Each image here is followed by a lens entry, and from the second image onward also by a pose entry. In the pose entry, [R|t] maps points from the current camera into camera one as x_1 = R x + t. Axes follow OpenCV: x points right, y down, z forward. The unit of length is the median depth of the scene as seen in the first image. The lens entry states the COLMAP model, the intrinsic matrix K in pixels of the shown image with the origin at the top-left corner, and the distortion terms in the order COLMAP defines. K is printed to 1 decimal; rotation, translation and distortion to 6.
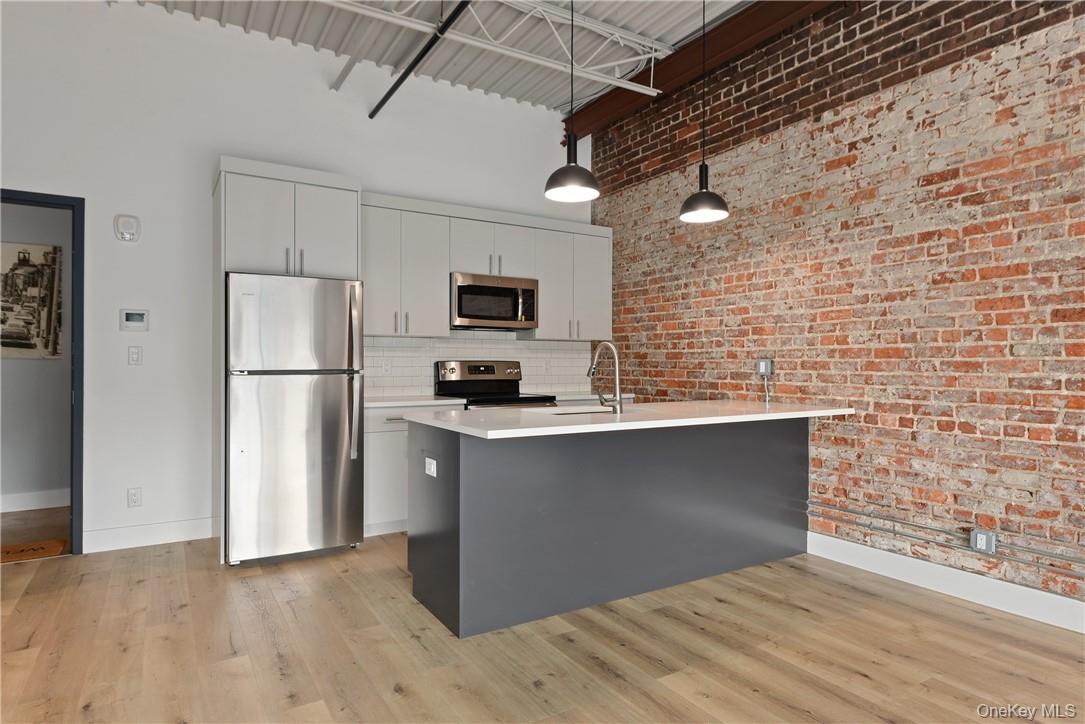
lens RADIAL K [[620.7, 0, 544.9], [0, 620.7, 361.3], [0, 0, 1]] dist [0.004071, -0.003205]
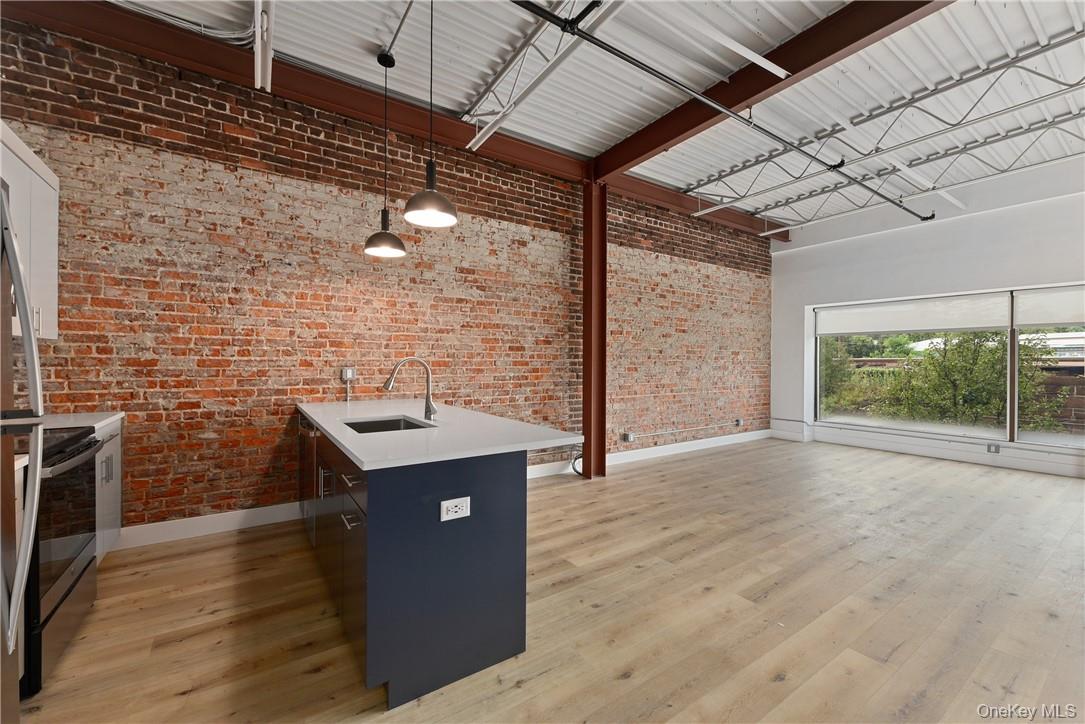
lens RADIAL K [[438.3, 0, 542.9], [0, 438.3, 362.1], [0, 0, 1]] dist [-0.000638, -0.001051]
pose [[-0.048736, -0.005352, 0.998797, -0.620594], [-0.009533, 0.999943, 0.004893, -0.024708], [-0.998766, -0.009283, -0.048785, 0.729311]]
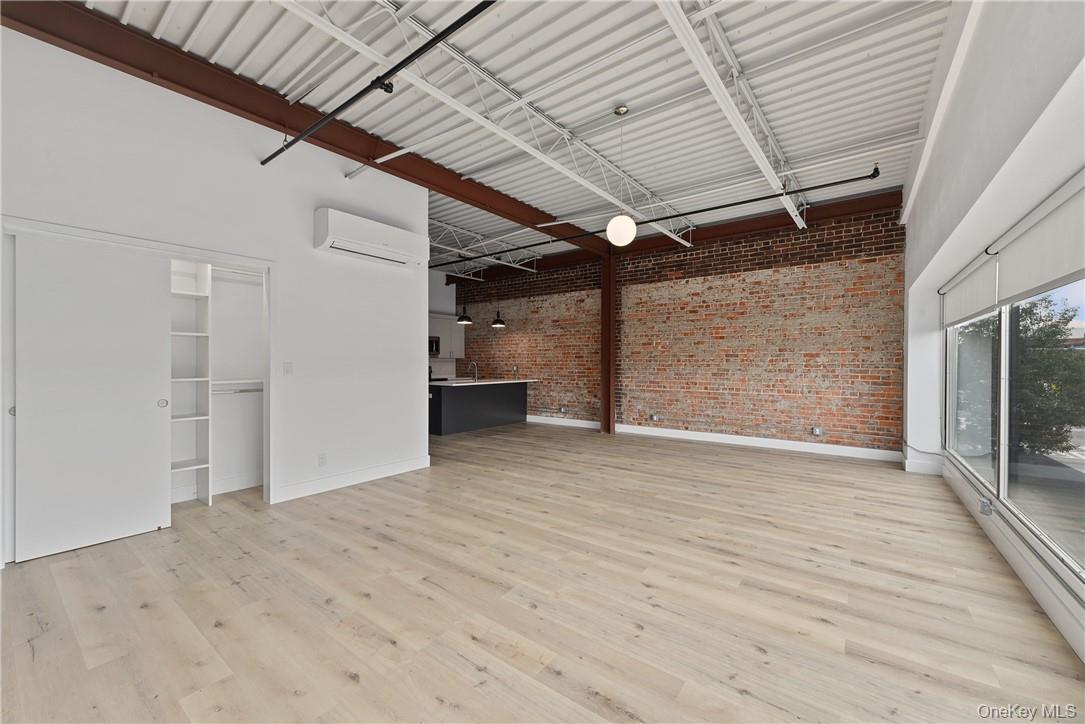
lens RADIAL K [[425.1, 0, 544.9], [0, 425.1, 365.1], [0, 0, 1]] dist [0.008203, -0.001190]
pose [[0.928821, -0.003439, 0.370513, -0.393148], [-0.001348, 0.999919, 0.012660, -0.041846], [-0.370527, -0.012258, 0.928741, -1.340817]]
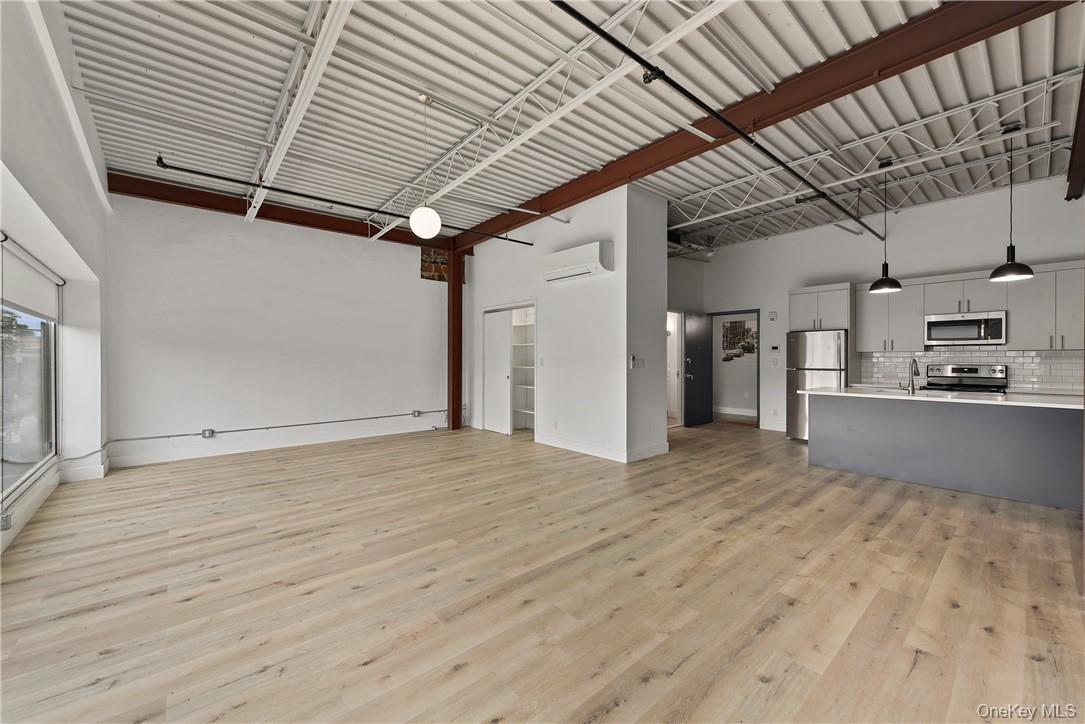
lens RADIAL K [[425.1, 0, 542.9], [0, 425.1, 358.8], [0, 0, 1]] dist [0.008203, -0.001190]
pose [[0.162993, 0.000959, -0.986627, 1.145849], [0.006595, 0.999976, 0.002062, -0.036782], [0.986605, -0.006843, 0.162983, -0.369282]]
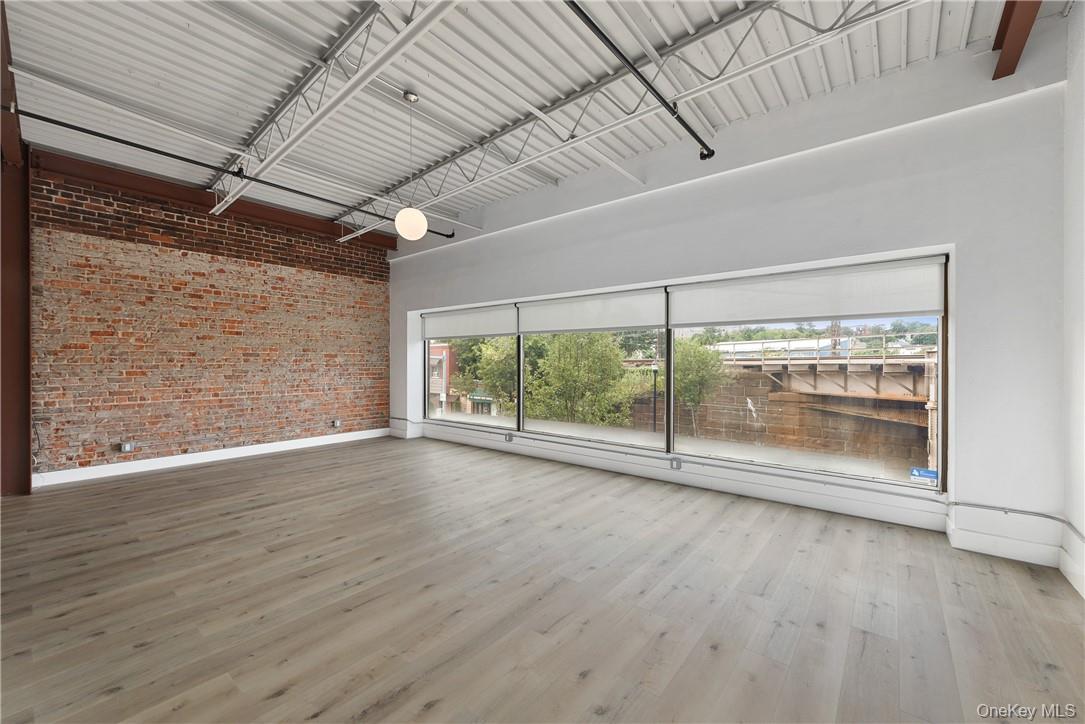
lens RADIAL K [[425.1, 0, 542.6], [0, 425.1, 363.8], [0, 0, 1]] dist [0.008203, -0.001190]
pose [[-0.325949, -0.007202, 0.945360, -0.847282], [-0.006039, 0.999966, 0.005536, -0.041579], [-0.945368, -0.003905, -0.325982, -0.442220]]
